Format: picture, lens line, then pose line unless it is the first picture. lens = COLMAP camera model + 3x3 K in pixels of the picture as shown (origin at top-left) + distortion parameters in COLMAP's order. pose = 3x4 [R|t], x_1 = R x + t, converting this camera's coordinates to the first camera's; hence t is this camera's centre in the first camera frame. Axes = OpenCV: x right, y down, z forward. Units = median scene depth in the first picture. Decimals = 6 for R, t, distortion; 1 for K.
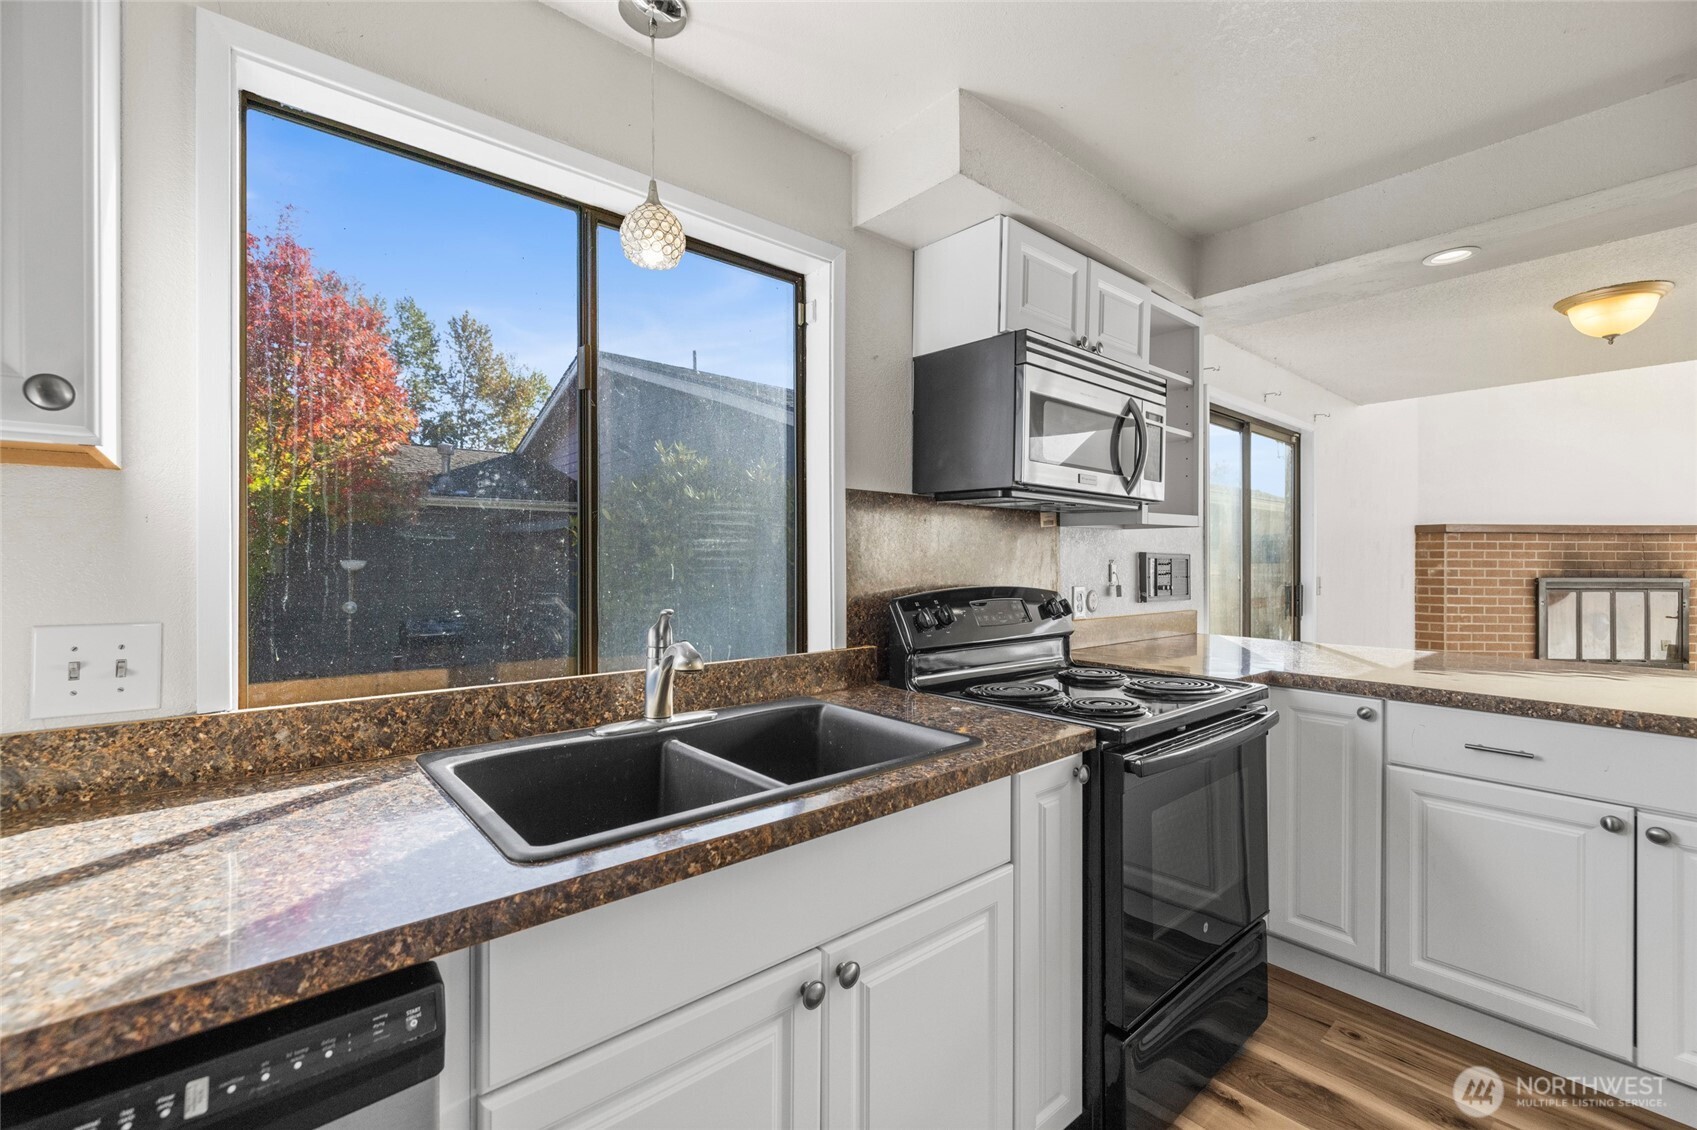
lens RADIAL K [[727.3, 0, 814.2], [0, 727.3, 562.9], [0, 0, 1]] dist [0.000309, -0.000981]
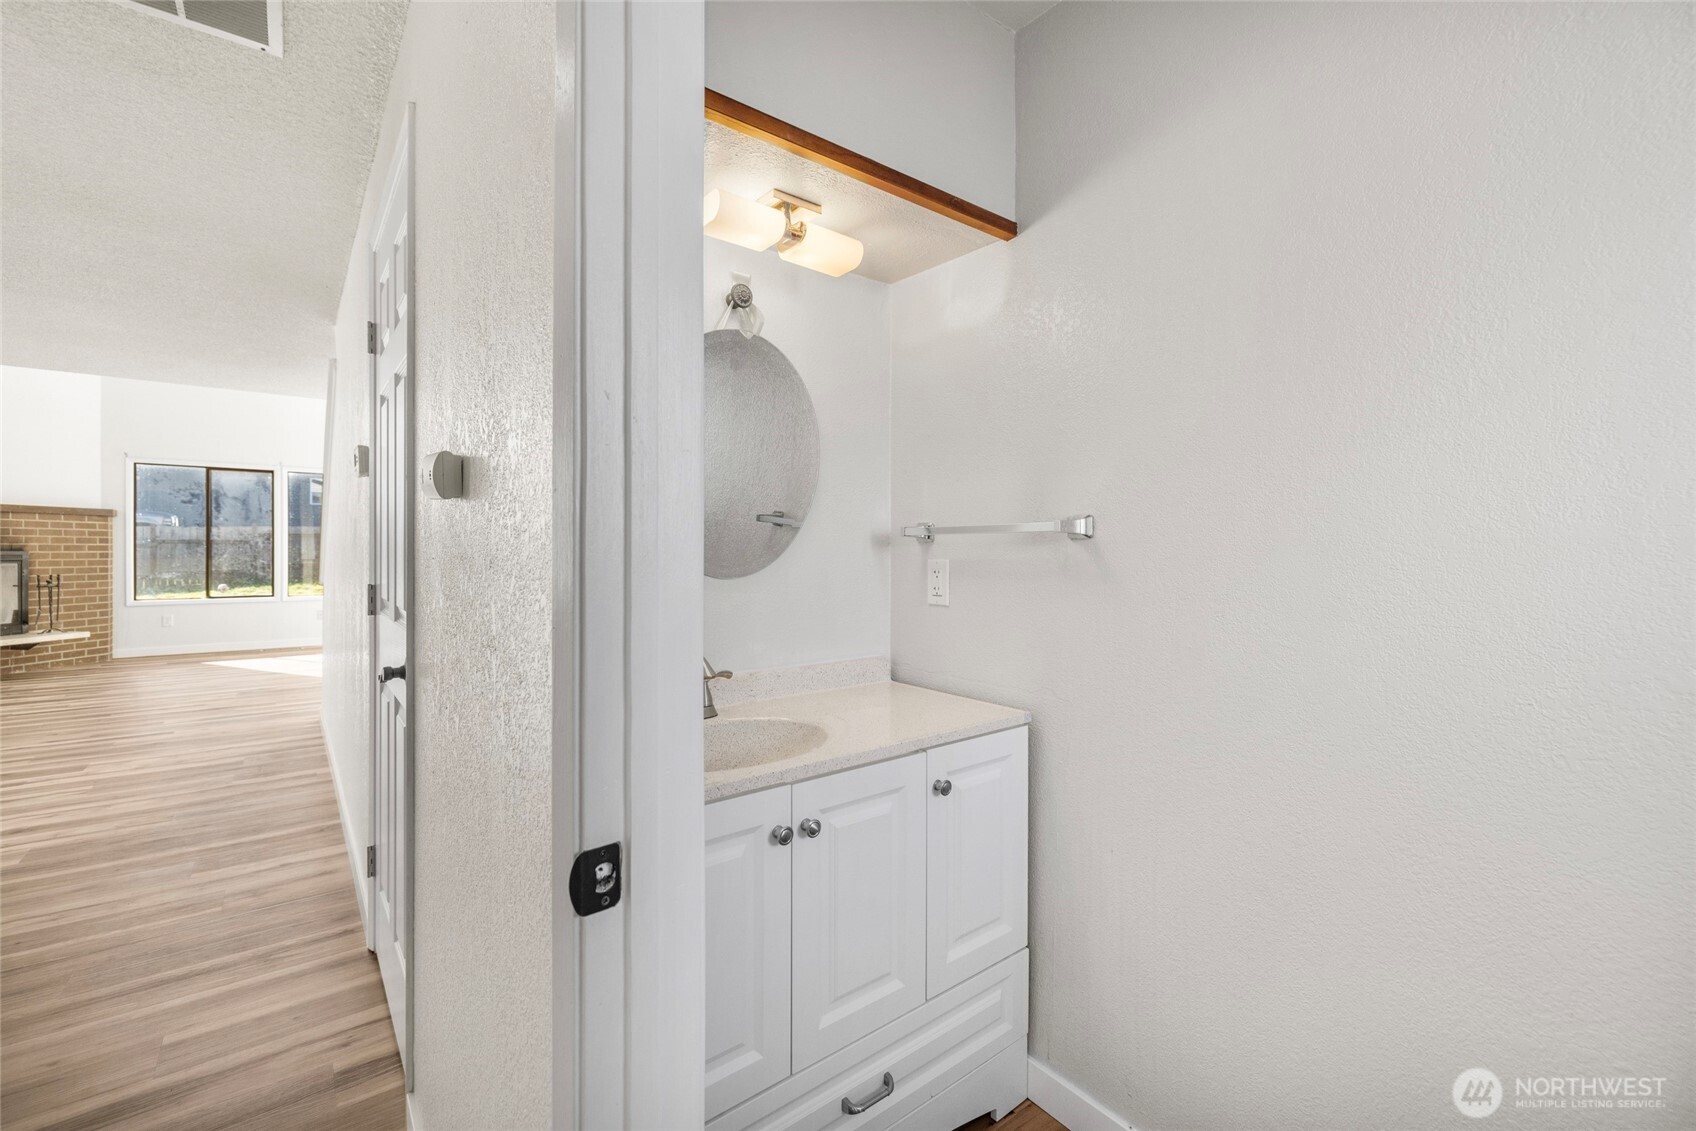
lens RADIAL K [[726.9, 0, 864.6], [0, 726.9, 547.4], [0, 0, 1]] dist [0.000309, -0.000981]
pose [[0.031400, -0.001655, 0.999506, 0.088340], [-0.001897, 0.999997, 0.001715, 0.010382], [-0.999505, -0.001950, 0.031397, -0.360547]]
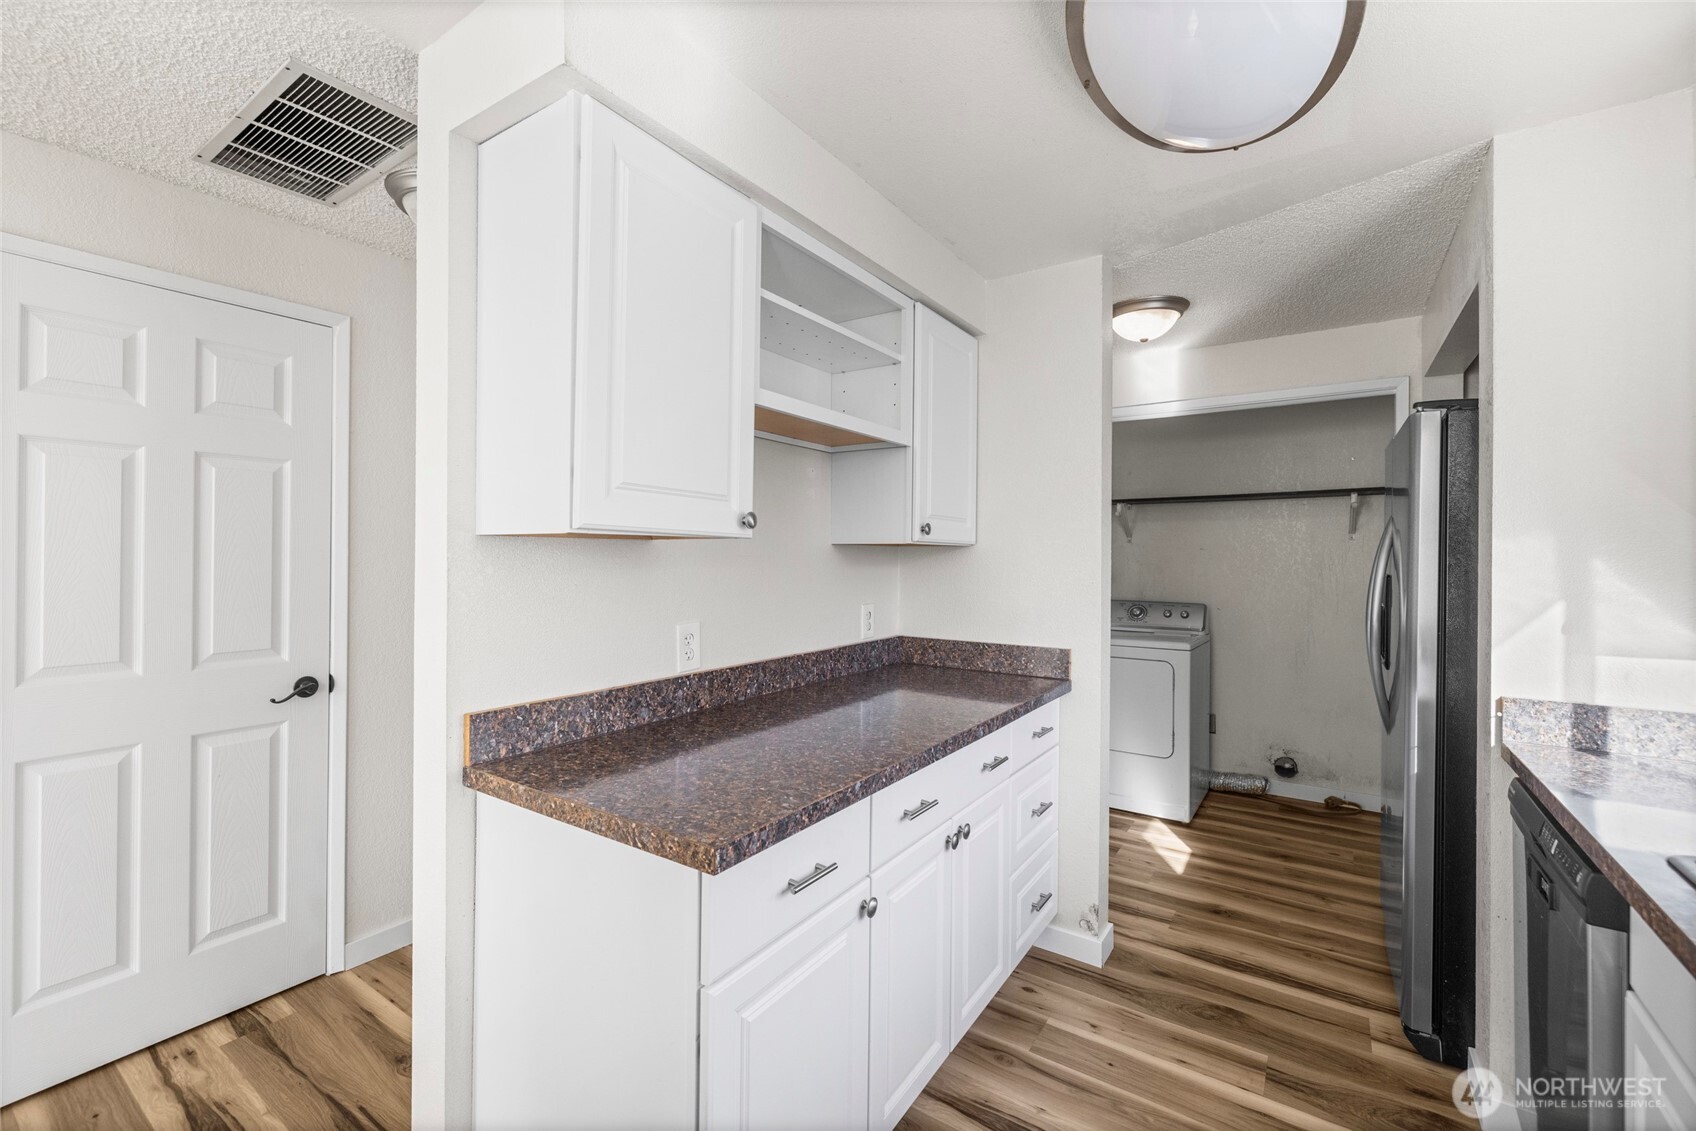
lens RADIAL K [[726.9, 0, 835.7], [0, 726.9, 545.4], [0, 0, 1]] dist [0.000309, -0.000981]
pose [[-0.967206, -0.015321, -0.253532, 0.184026], [-0.012482, 0.999840, -0.012803, -0.014665], [0.253687, -0.009219, -0.967242, 0.255826]]
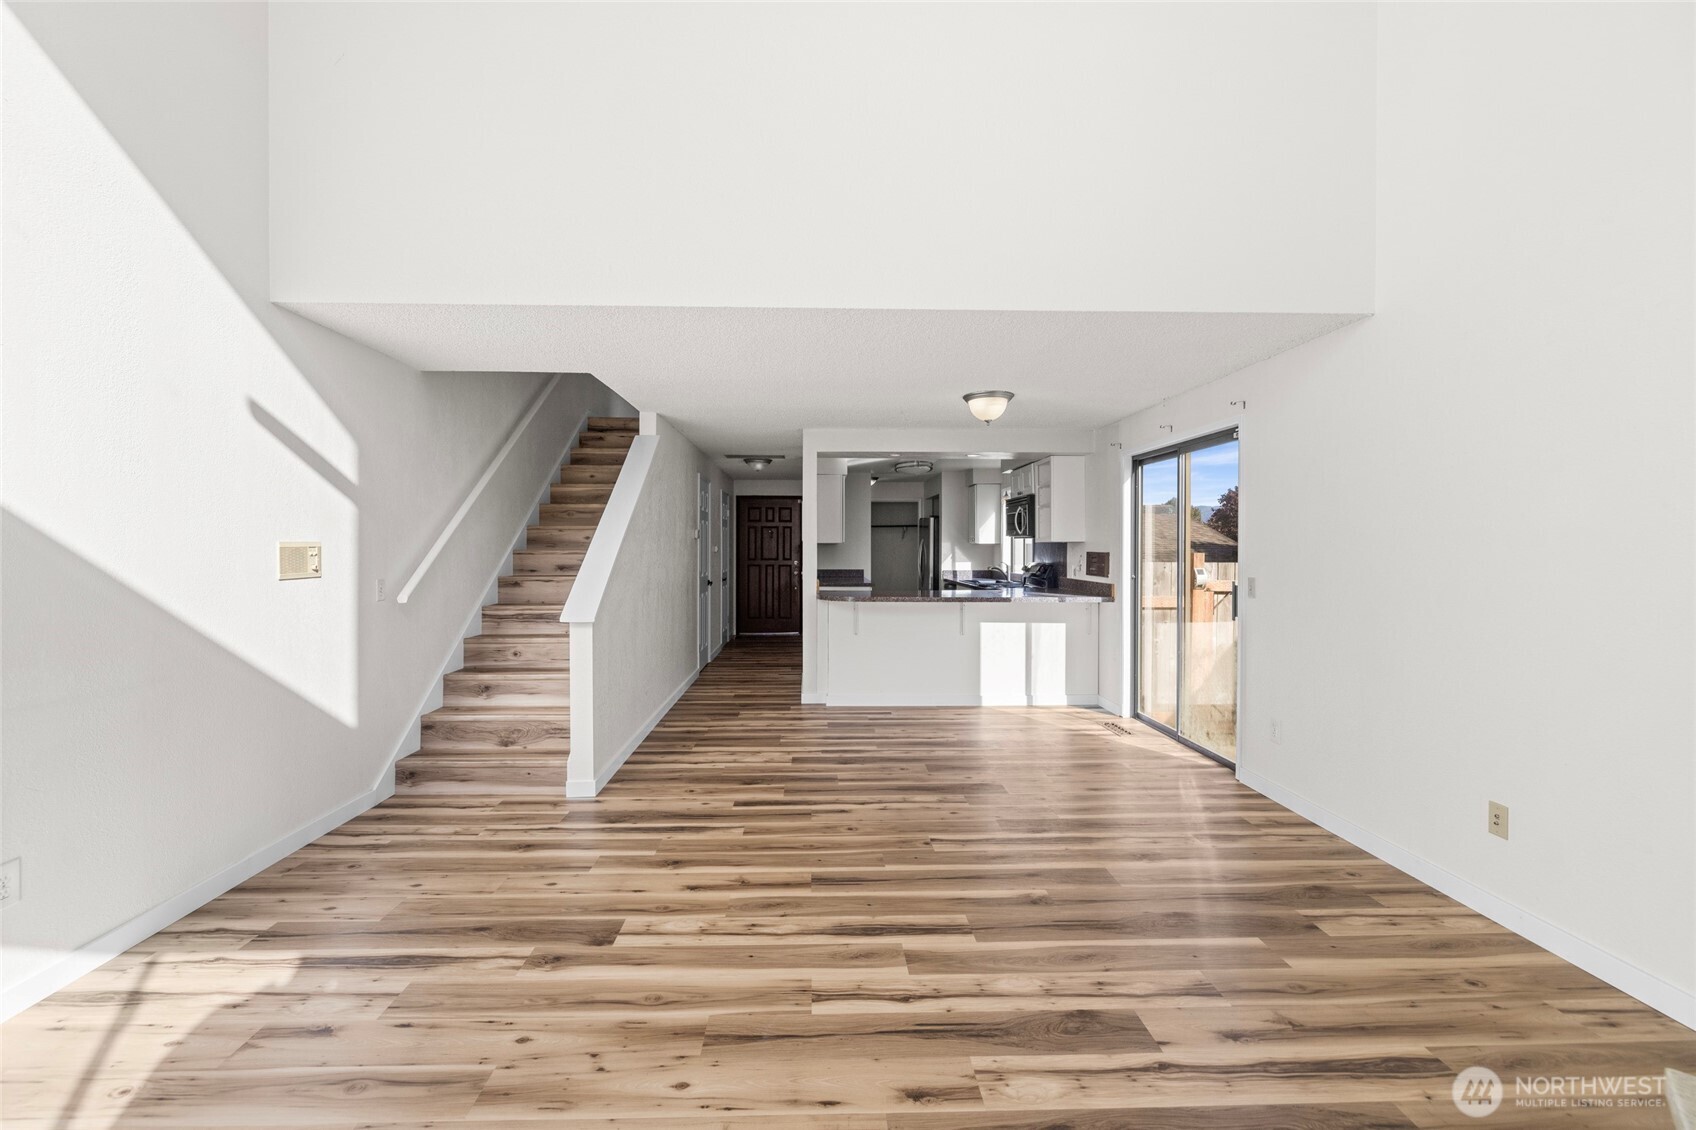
lens RADIAL K [[726.9, 0, 836.4], [0, 726.9, 558.5], [0, 0, 1]] dist [0.000309, -0.000981]
pose [[-0.619254, 0.007902, -0.785151, 1.286865], [-0.005134, 0.999887, 0.014113, -0.010501], [0.785174, 0.012771, -0.619144, 0.865888]]
